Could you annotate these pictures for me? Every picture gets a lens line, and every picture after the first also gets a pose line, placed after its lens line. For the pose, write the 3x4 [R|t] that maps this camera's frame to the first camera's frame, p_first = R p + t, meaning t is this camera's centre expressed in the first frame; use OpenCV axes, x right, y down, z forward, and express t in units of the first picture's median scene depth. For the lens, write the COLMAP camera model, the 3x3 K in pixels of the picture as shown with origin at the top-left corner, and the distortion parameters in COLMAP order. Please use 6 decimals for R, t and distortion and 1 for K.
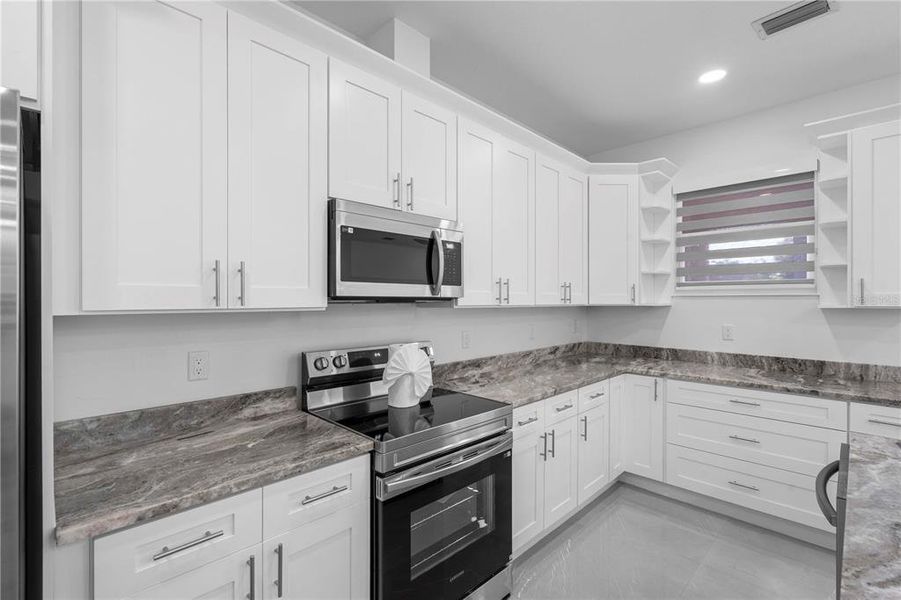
lens RADIAL K [[411.9, 0, 447.9], [0, 411.9, 300.6], [0, 0, 1]] dist [-0.007465, 0.006498]
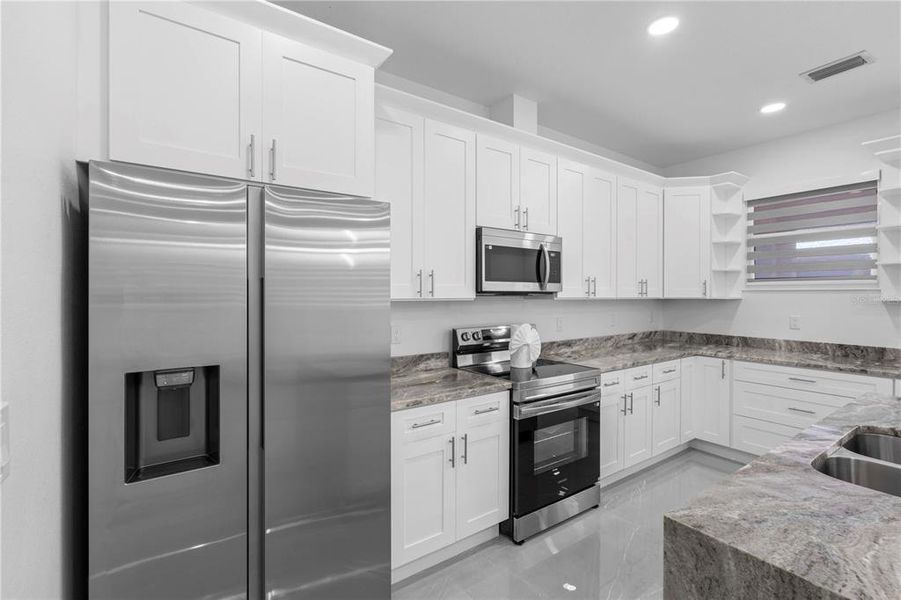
lens RADIAL K [[411.9, 0, 449.2], [0, 411.9, 295.8], [0, 0, 1]] dist [-0.007465, 0.006498]
pose [[0.986213, 0.002016, -0.165467, -0.101357], [-0.001462, 0.999993, 0.003468, 0.001713], [0.165473, -0.003178, 0.986209, -0.387504]]
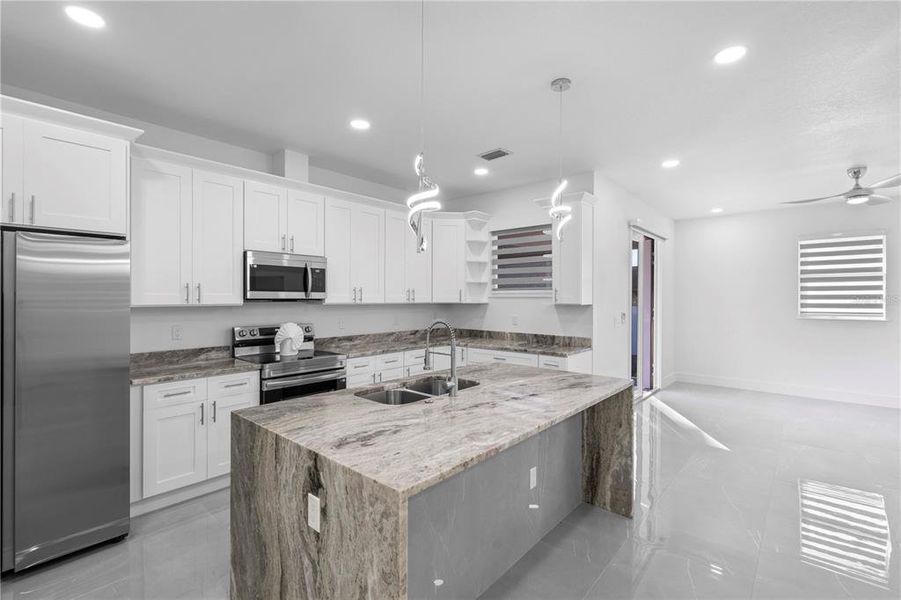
lens RADIAL K [[411.9, 0, 446.8], [0, 411.9, 296.7], [0, 0, 1]] dist [-0.007465, 0.006498]
pose [[0.997863, 0.000641, 0.065345, 0.430984], [-0.000386, 0.999992, -0.003902, -0.009138], [-0.065347, 0.003869, 0.997855, -0.815249]]
